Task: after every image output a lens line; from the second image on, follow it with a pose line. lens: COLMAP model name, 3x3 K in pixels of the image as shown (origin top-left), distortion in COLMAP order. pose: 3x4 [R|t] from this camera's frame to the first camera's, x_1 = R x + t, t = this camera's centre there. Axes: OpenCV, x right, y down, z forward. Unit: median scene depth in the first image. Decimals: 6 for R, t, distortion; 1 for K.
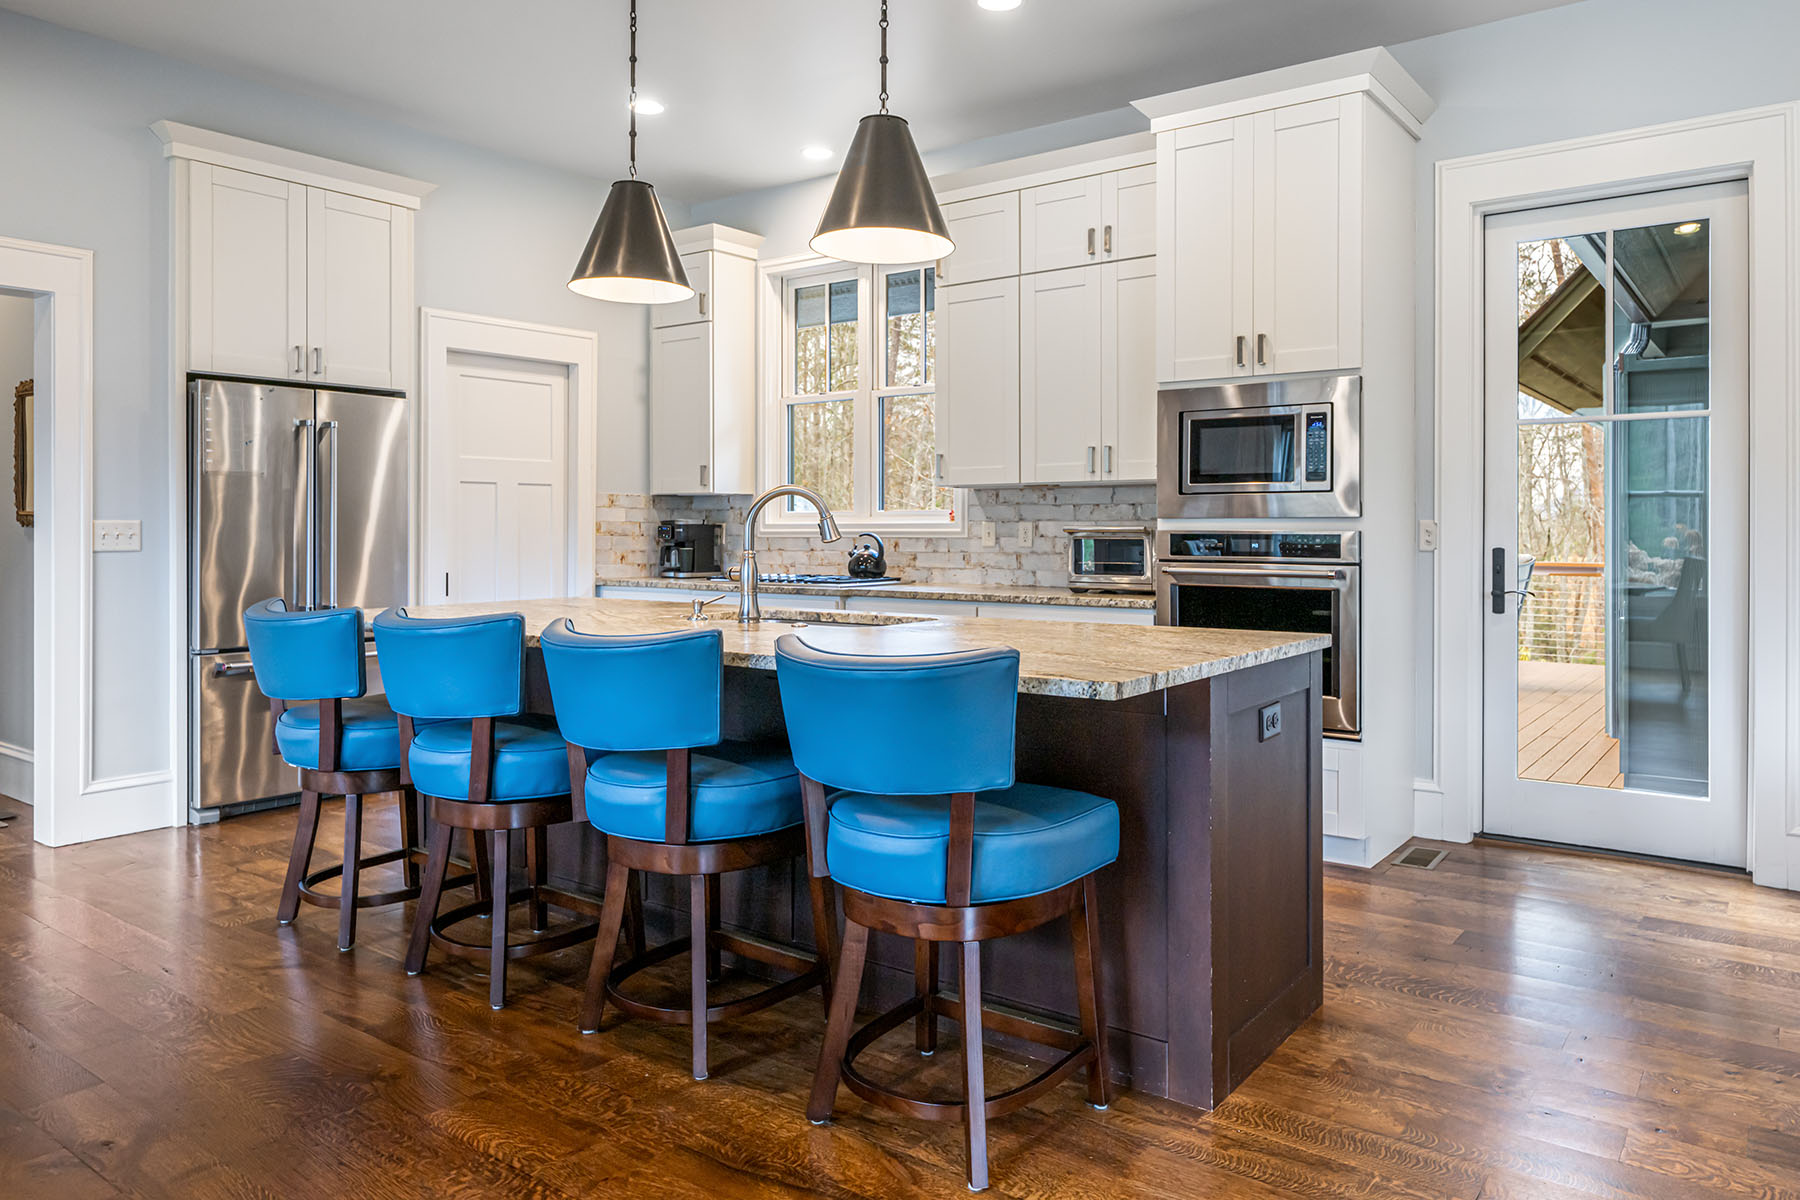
lens RADIAL K [[1202.2, 0, 894.4], [0, 1202.2, 528.3], [0, 0, 1]] dist [0.004419, -0.005600]
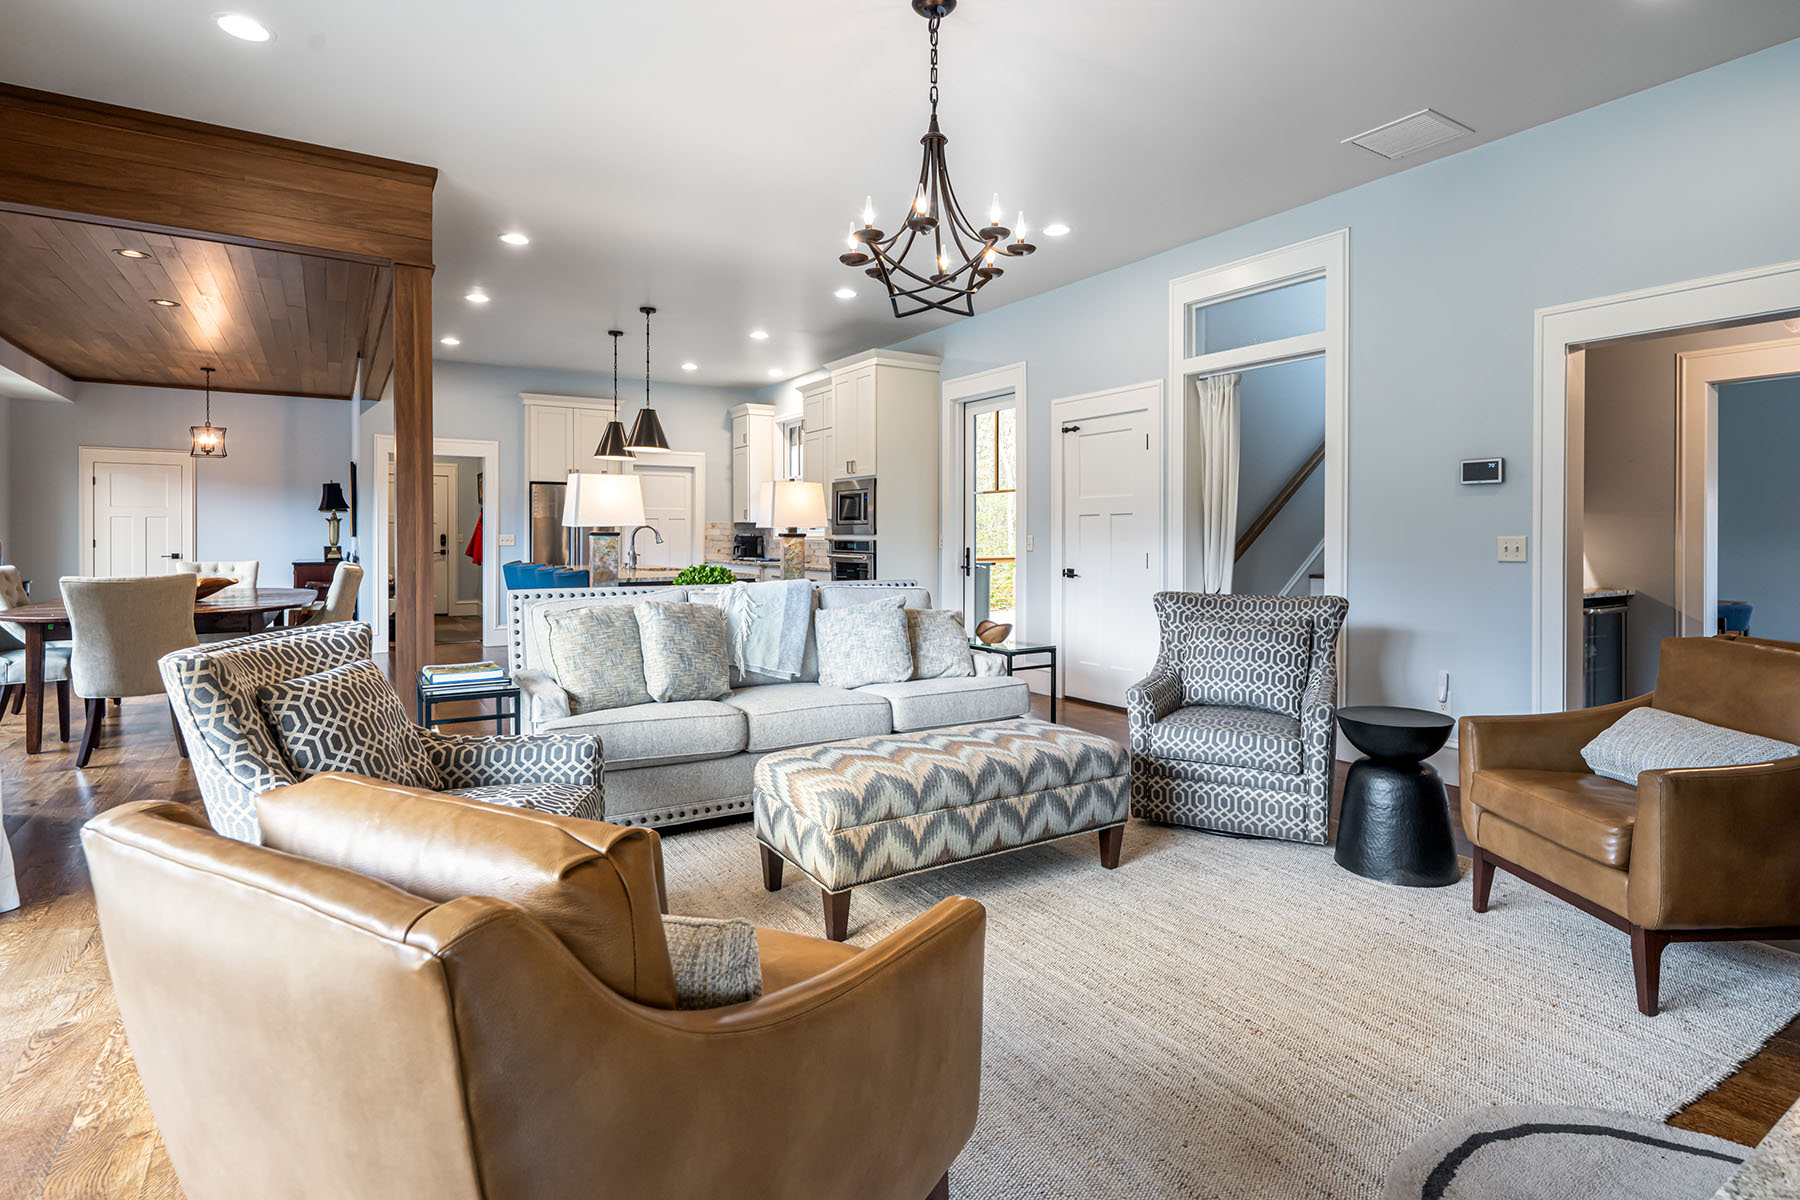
lens RADIAL K [[872.4, 0, 868.3], [0, 872.4, 538.5], [0, 0, 1]] dist [0.004878, 0.000704]
pose [[0.931574, -0.000146, -0.363551, 0.748317], [0.002054, 0.999986, 0.004861, -0.007215], [0.363545, -0.005275, 0.931562, -0.504689]]
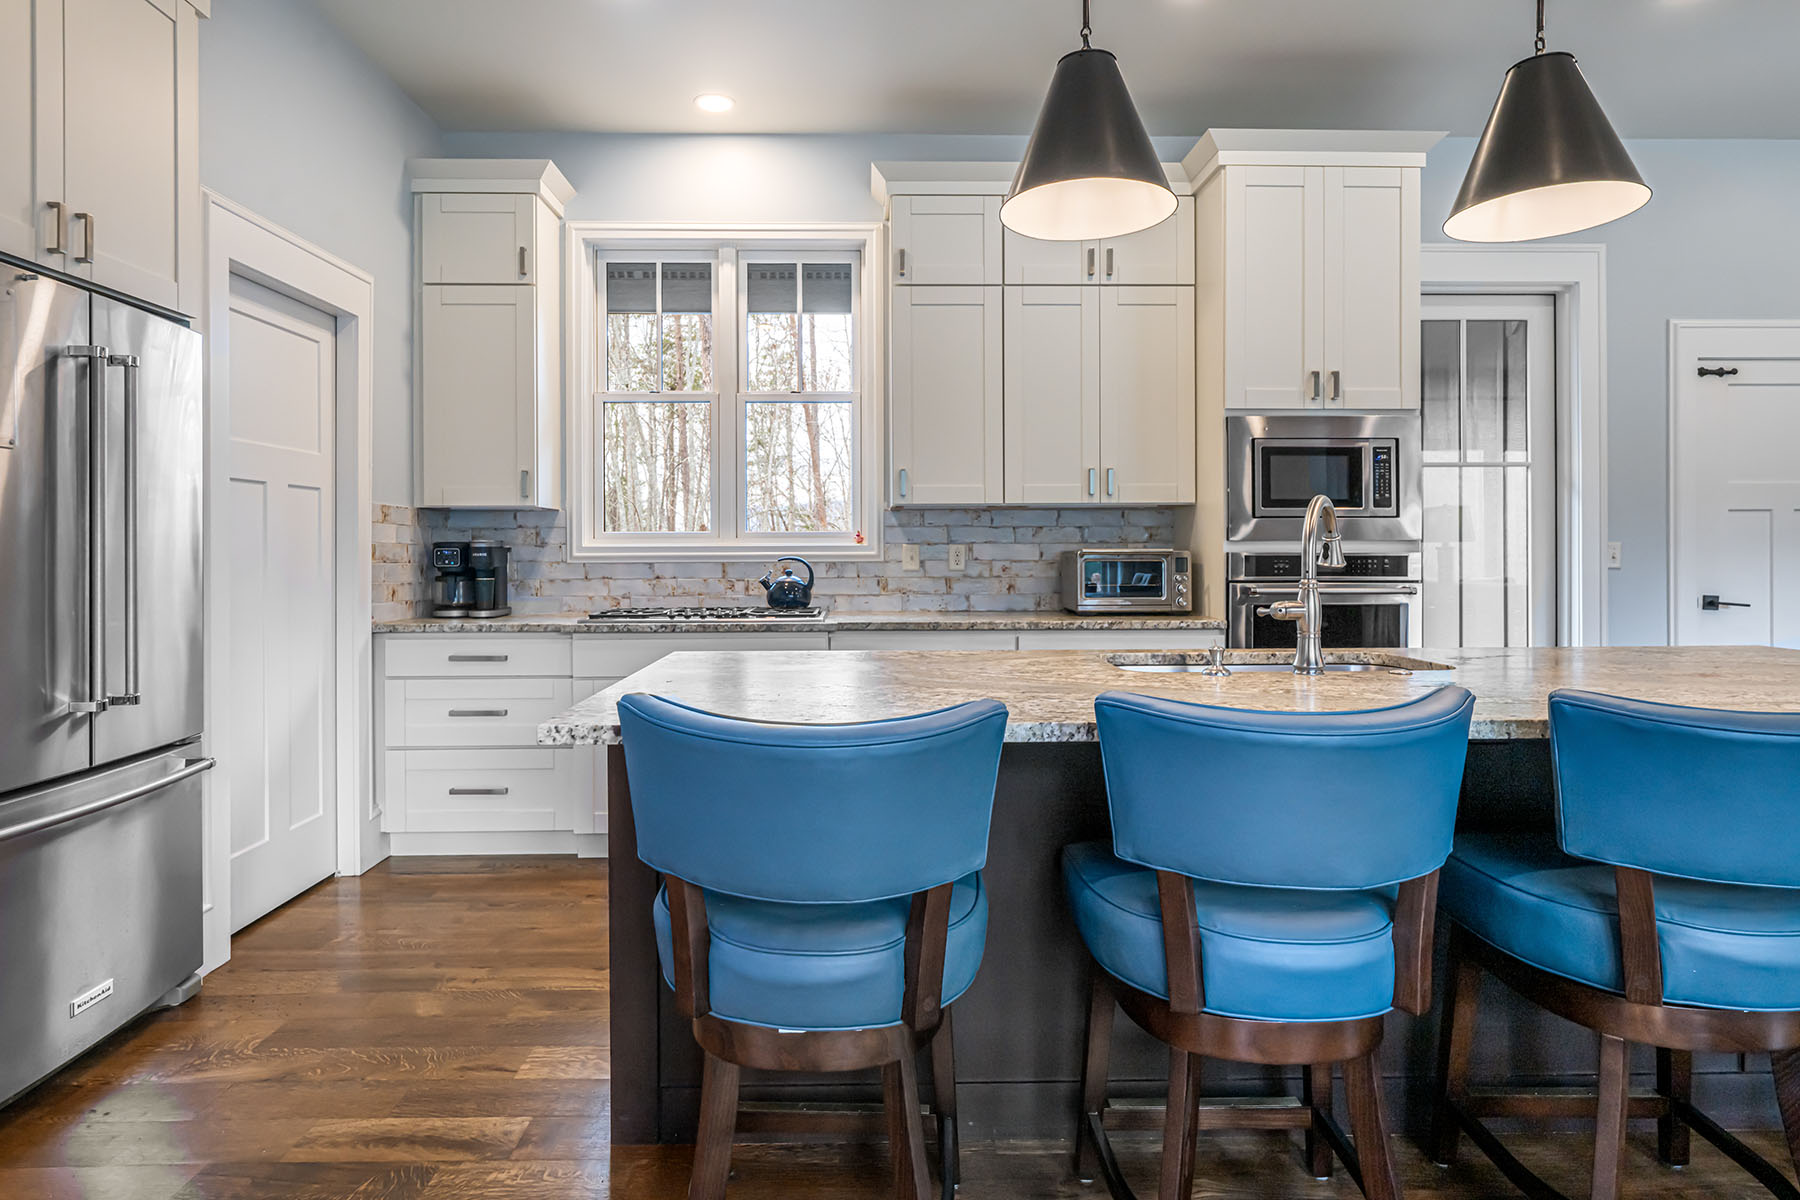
lens RADIAL K [[1028.7, 0, 872.2], [0, 1028.7, 546.4], [0, 0, 1]] dist [0.002145, -0.000768]
pose [[0.788366, 0.001373, 0.615205, -0.448936], [0.002730, 0.999980, -0.005730, 0.000793], [-0.615201, 0.006196, 0.788346, 0.397066]]
